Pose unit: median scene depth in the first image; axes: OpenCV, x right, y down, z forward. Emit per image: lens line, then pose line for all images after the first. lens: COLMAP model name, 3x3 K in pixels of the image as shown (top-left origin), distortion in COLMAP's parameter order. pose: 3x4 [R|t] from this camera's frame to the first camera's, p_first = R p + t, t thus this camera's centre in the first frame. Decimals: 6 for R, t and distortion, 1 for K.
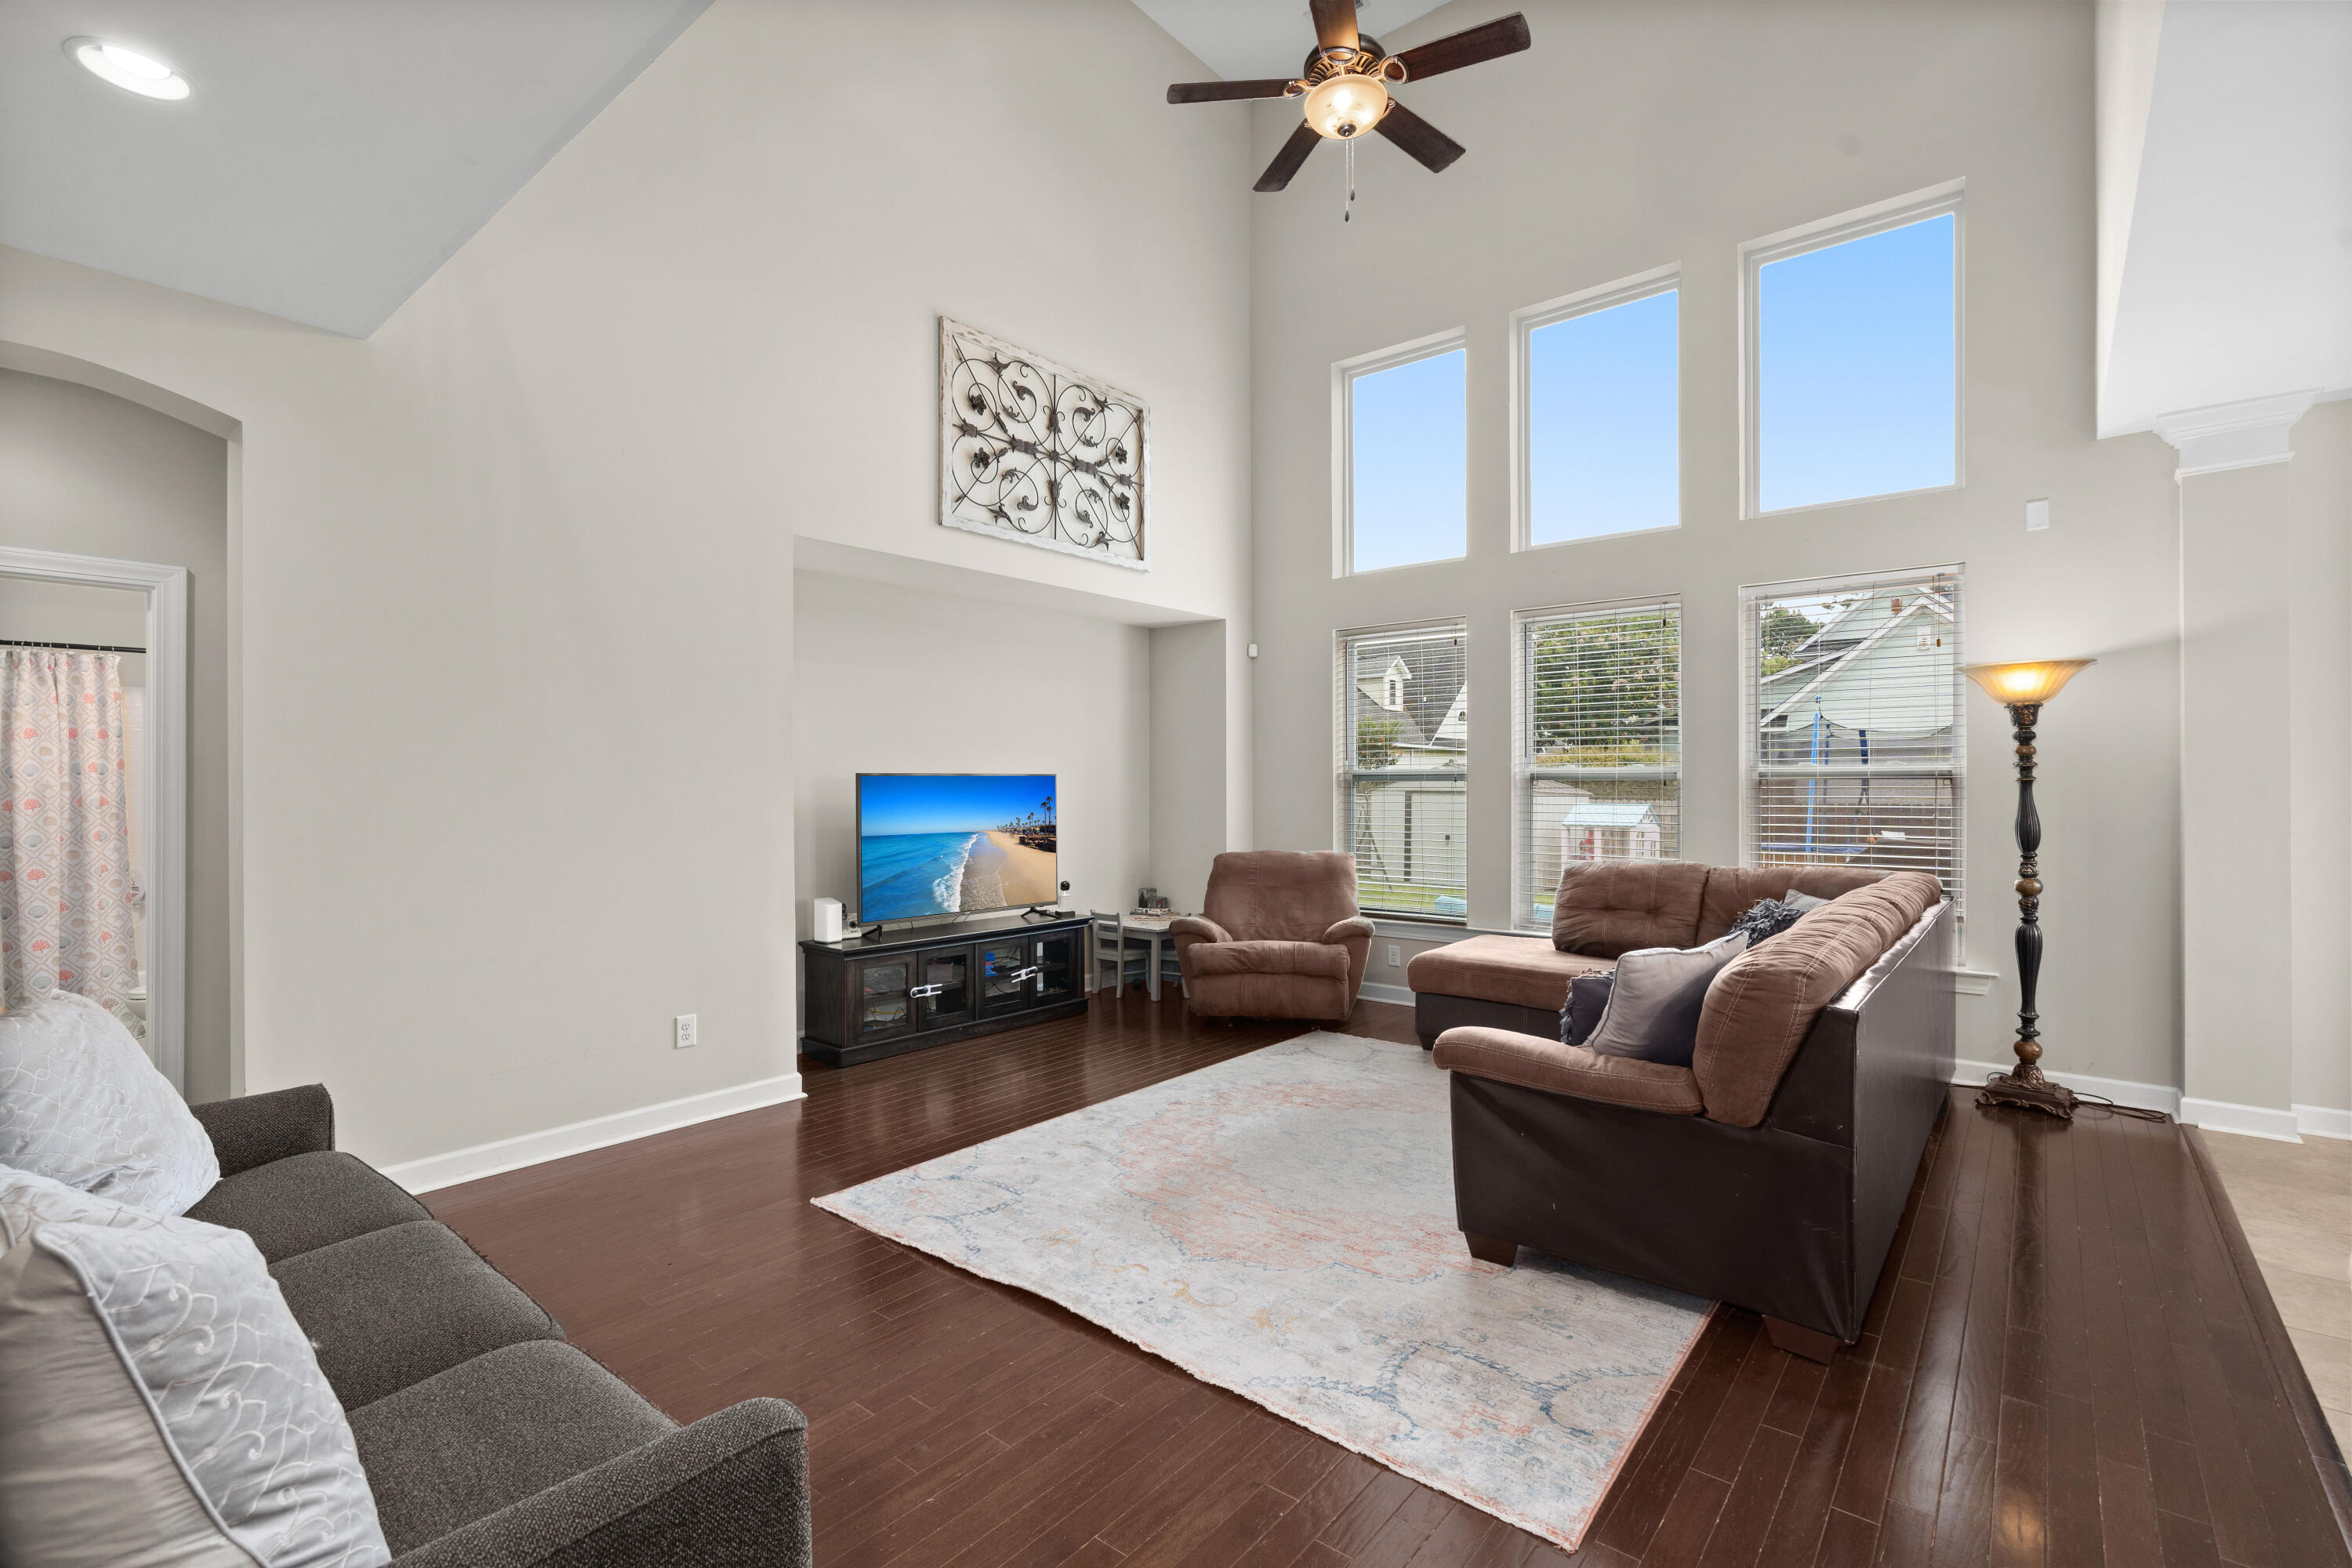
lens RADIAL K [[1063.4, 0, 1186.3], [0, 1063.4, 782.9], [0, 0, 1]] dist [-0.009426, 0.001032]
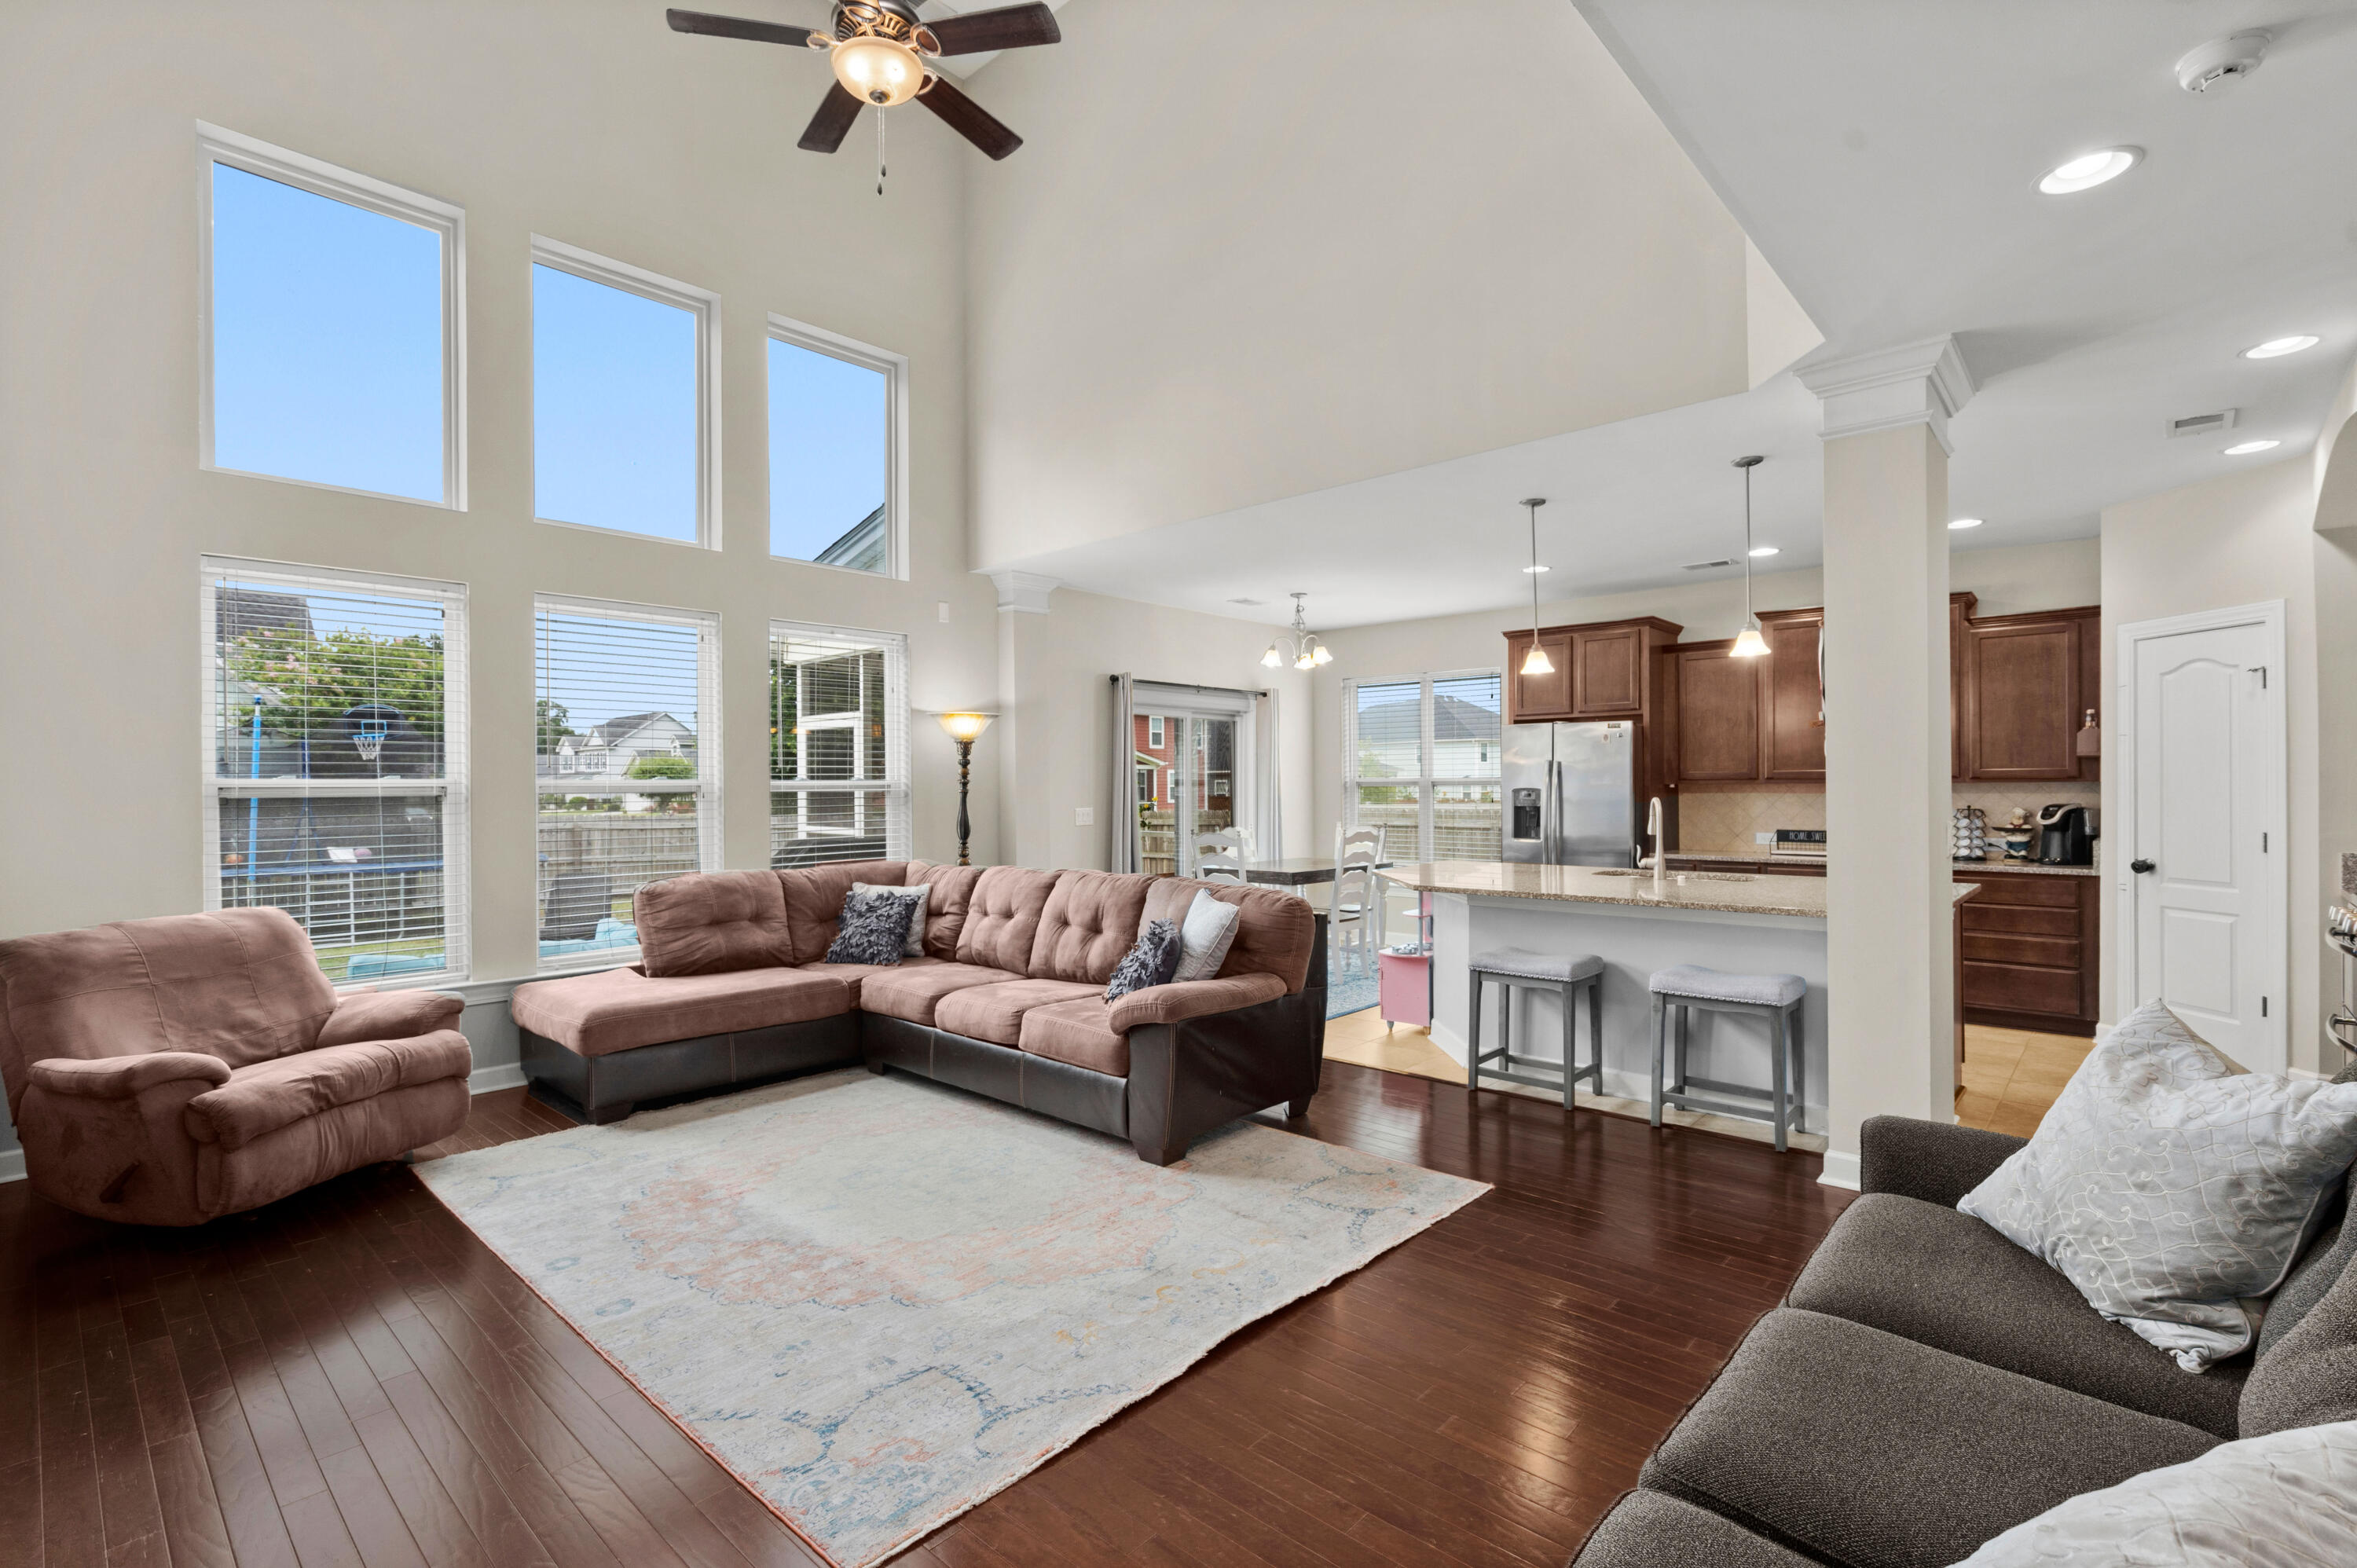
lens RADIAL K [[1065.6, 0, 1175.1], [0, 1065.6, 794.2], [0, 0, 1]] dist [-0.009426, 0.001032]
pose [[0.053982, -0.005646, 0.998526, -0.718162], [0.004056, 0.999977, 0.005435, -0.006988], [-0.998534, 0.003757, 0.054004, 0.651965]]
